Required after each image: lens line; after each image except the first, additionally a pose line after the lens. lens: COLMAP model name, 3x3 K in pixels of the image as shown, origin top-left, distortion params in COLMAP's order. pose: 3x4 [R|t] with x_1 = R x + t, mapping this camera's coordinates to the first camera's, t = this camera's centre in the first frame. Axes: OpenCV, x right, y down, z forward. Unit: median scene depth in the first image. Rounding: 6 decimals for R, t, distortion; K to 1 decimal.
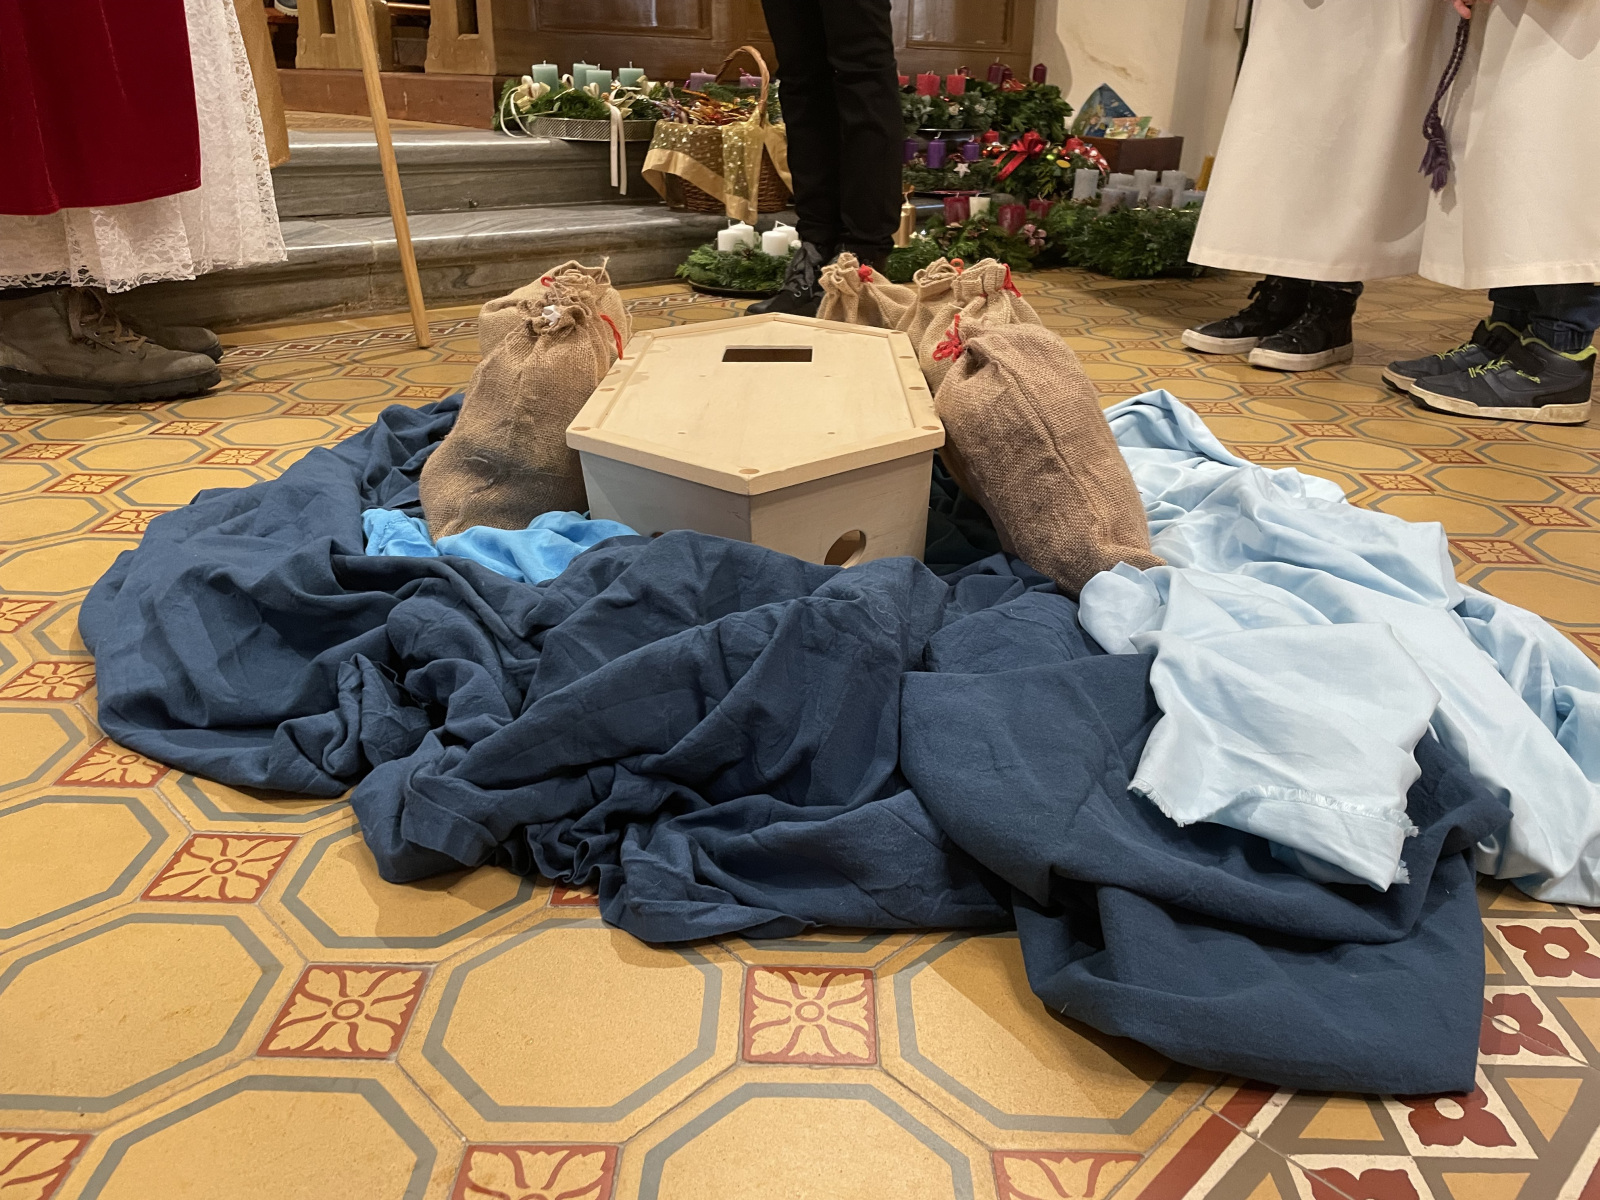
lens RADIAL K [[1217.5, 0, 807.9], [0, 1217.5, 592.5], [0, 0, 1]] dist [0.085102, -0.118704]
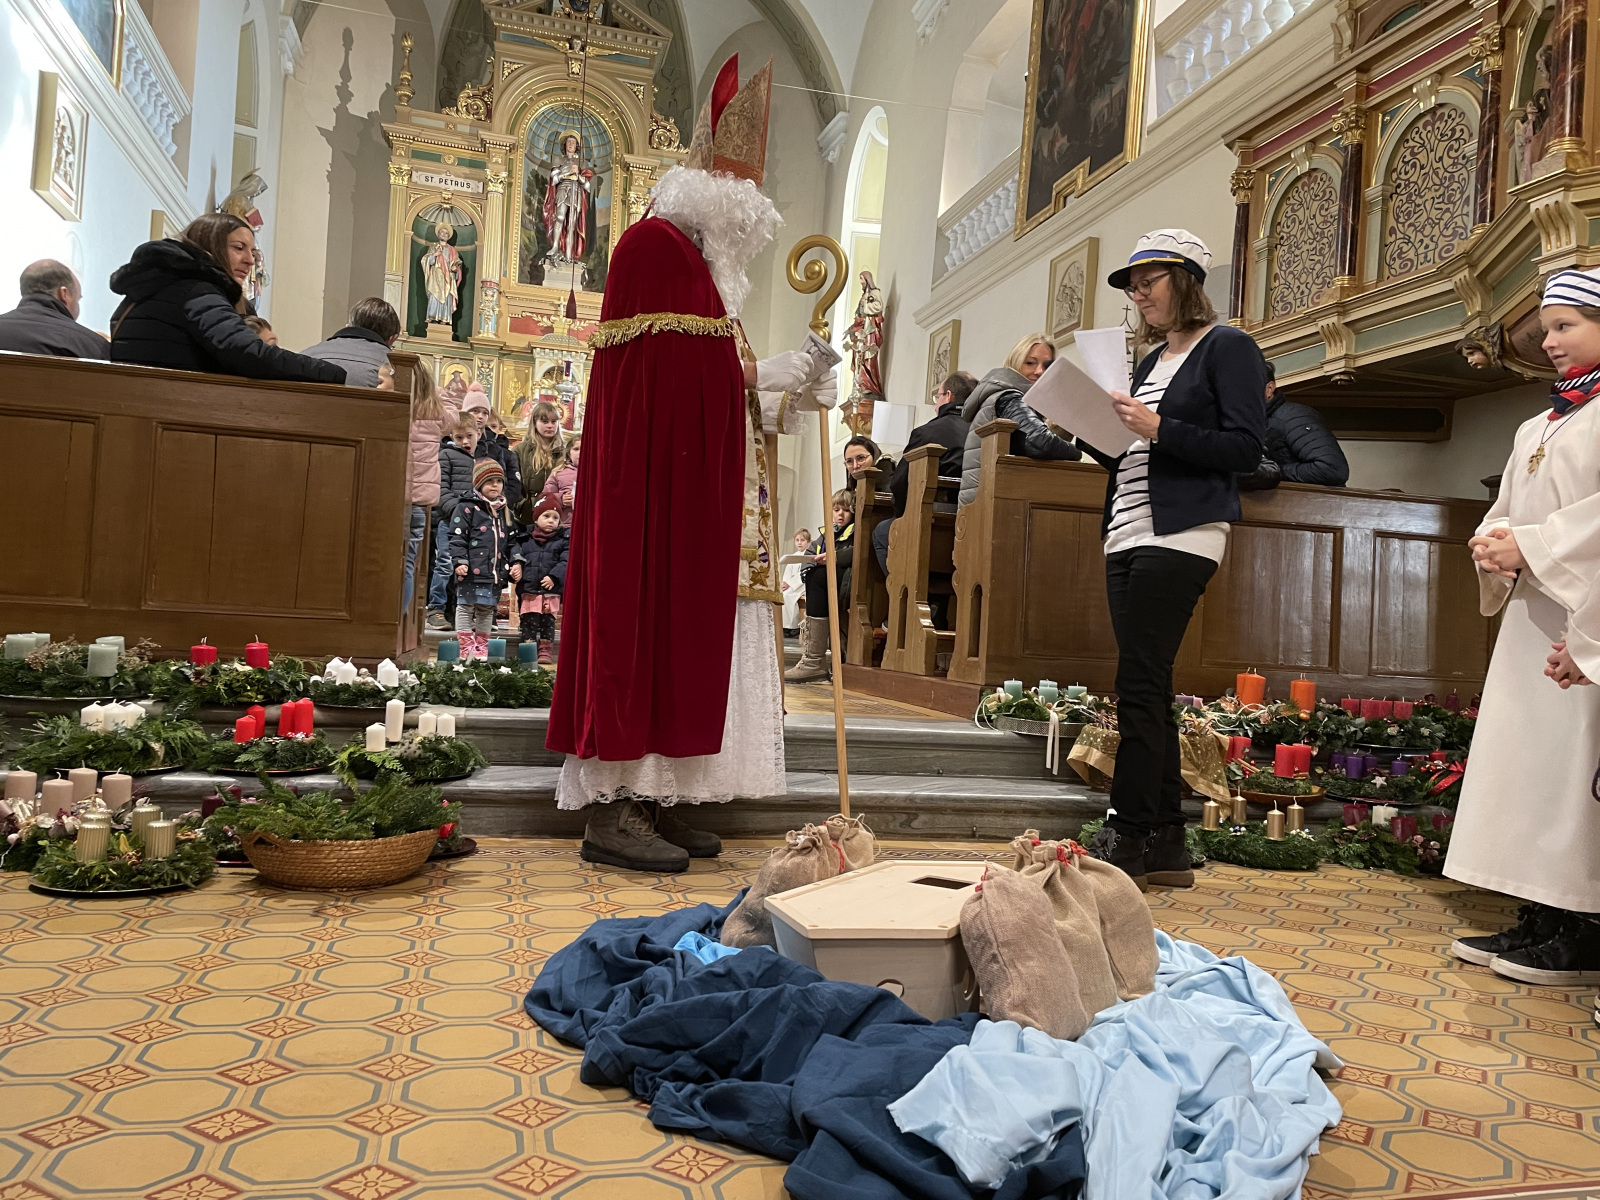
lens RADIAL K [[1211.2, 0, 796.4], [0, 1211.2, 613.2], [0, 0, 1]] dist [0.079059, -0.097063]
pose [[0.862322, 0.025472, -0.505720, 0.303828], [-0.232793, 0.906873, -0.351267, 0.045588], [0.449676, 0.420634, 0.787946, -0.250692]]
